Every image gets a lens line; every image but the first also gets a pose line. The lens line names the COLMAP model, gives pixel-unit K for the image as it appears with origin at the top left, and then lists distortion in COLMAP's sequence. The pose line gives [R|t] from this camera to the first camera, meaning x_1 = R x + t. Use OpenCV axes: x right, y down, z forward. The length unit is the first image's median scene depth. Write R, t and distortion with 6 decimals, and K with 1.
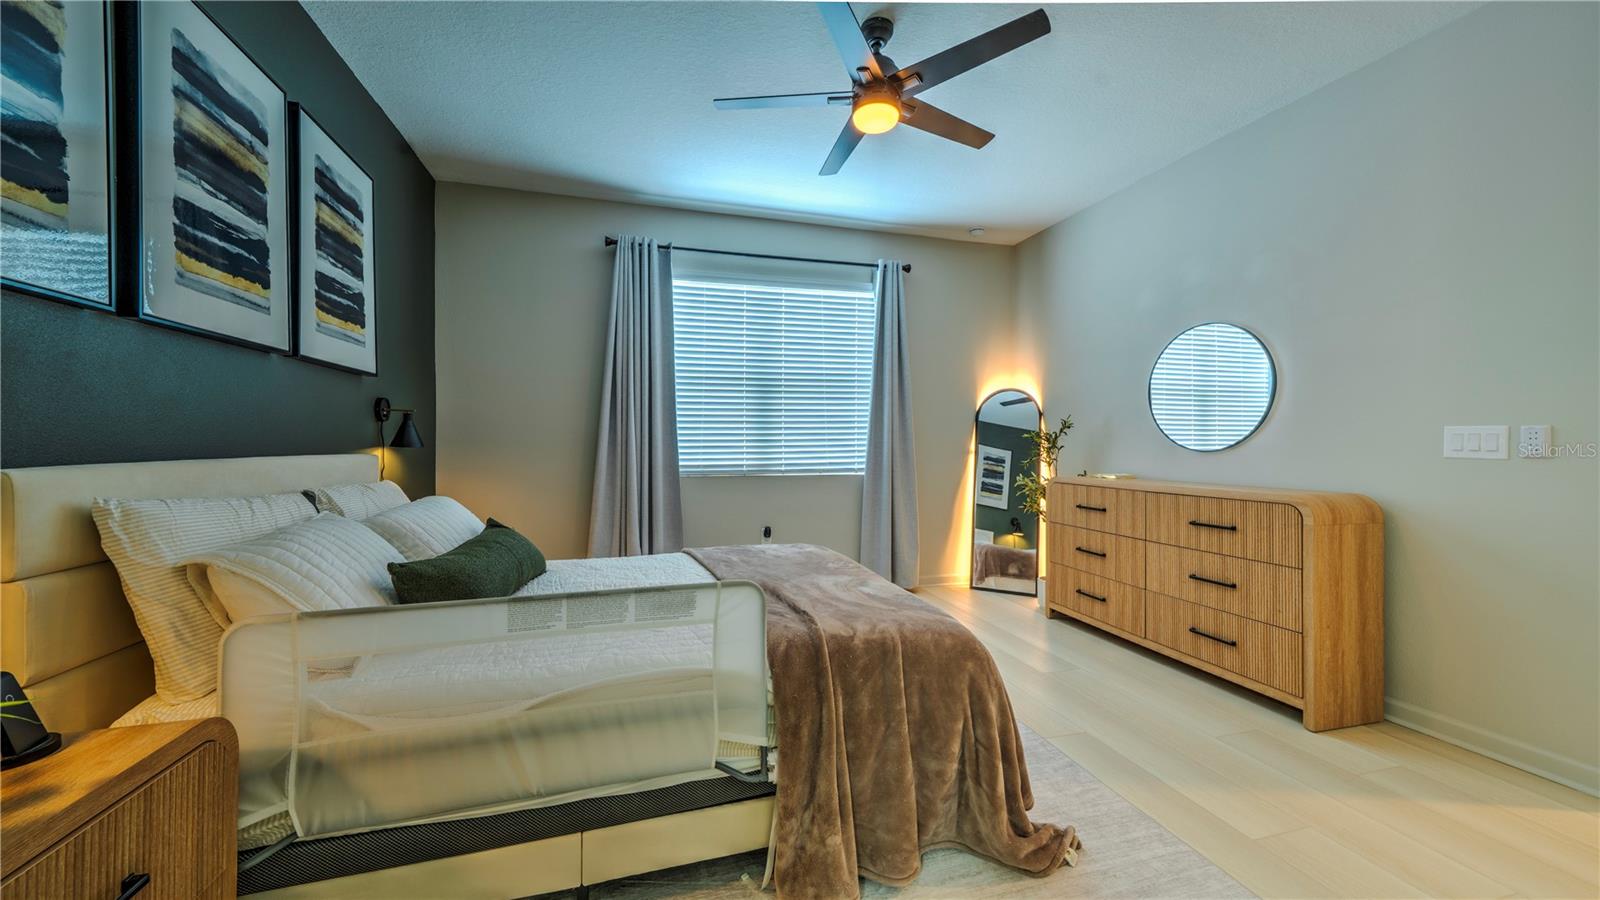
lens RADIAL K [[576.2, 0, 792.1], [0, 576.2, 443.4], [0, 0, 1]] dist [0.009490, -0.000308]
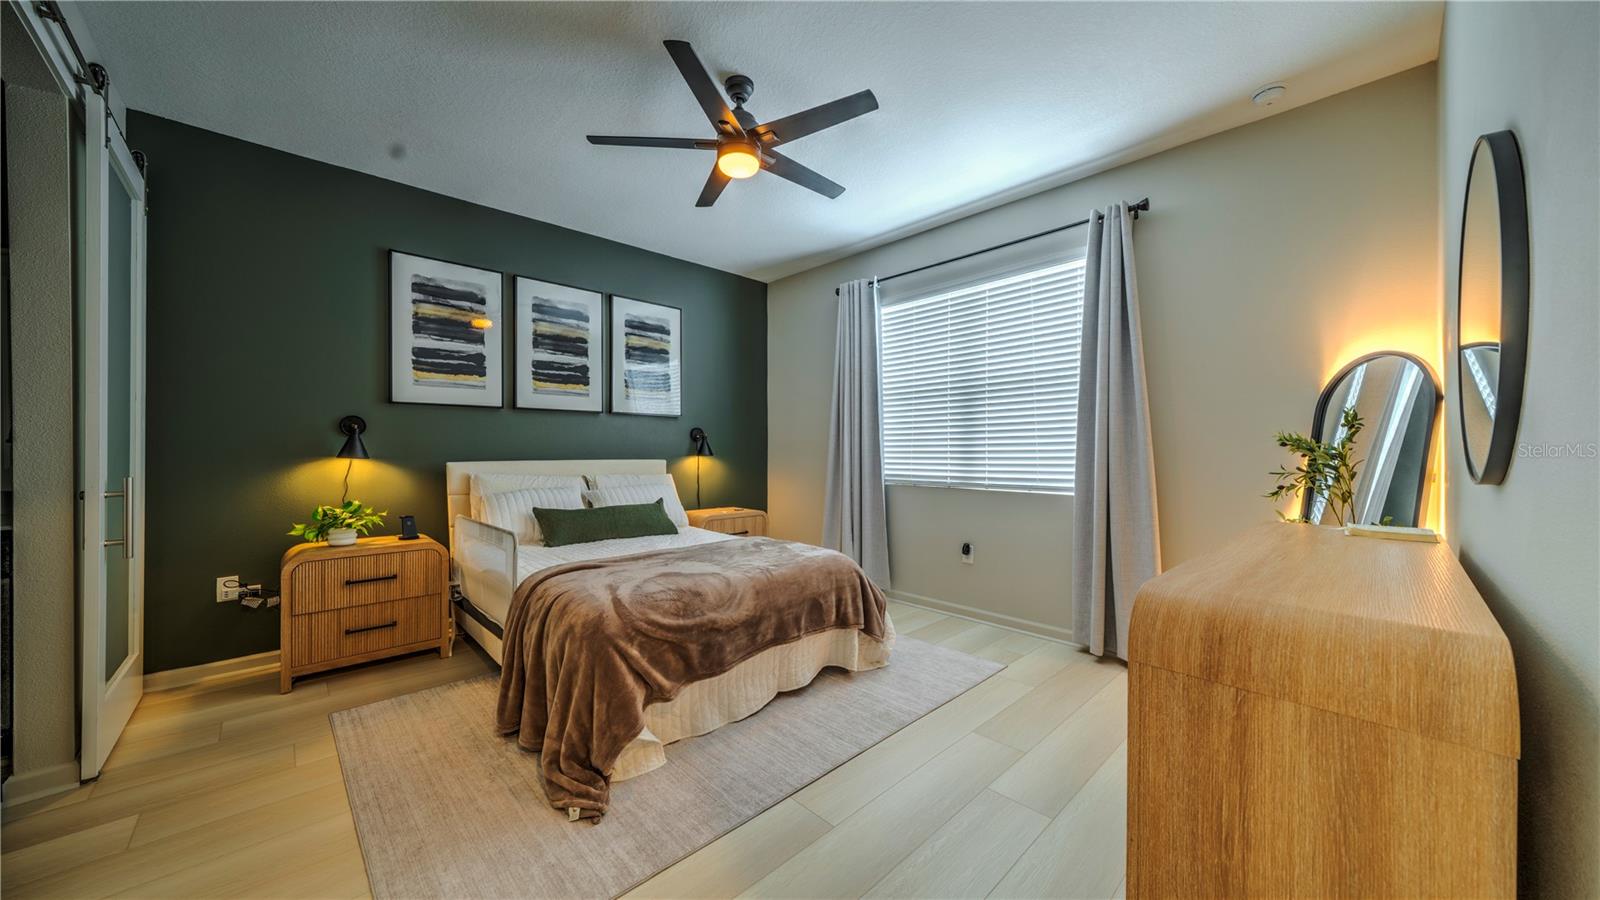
lens RADIAL K [[551.2, 0, 802.4], [0, 551.2, 456.5], [0, 0, 1]] dist [0.000003, 0.000061]
pose [[0.465057, 0.006671, -0.885255, 0.658023], [-0.001964, 0.999977, 0.006504, -0.002850], [0.885278, -0.001286, 0.465060, 0.353491]]
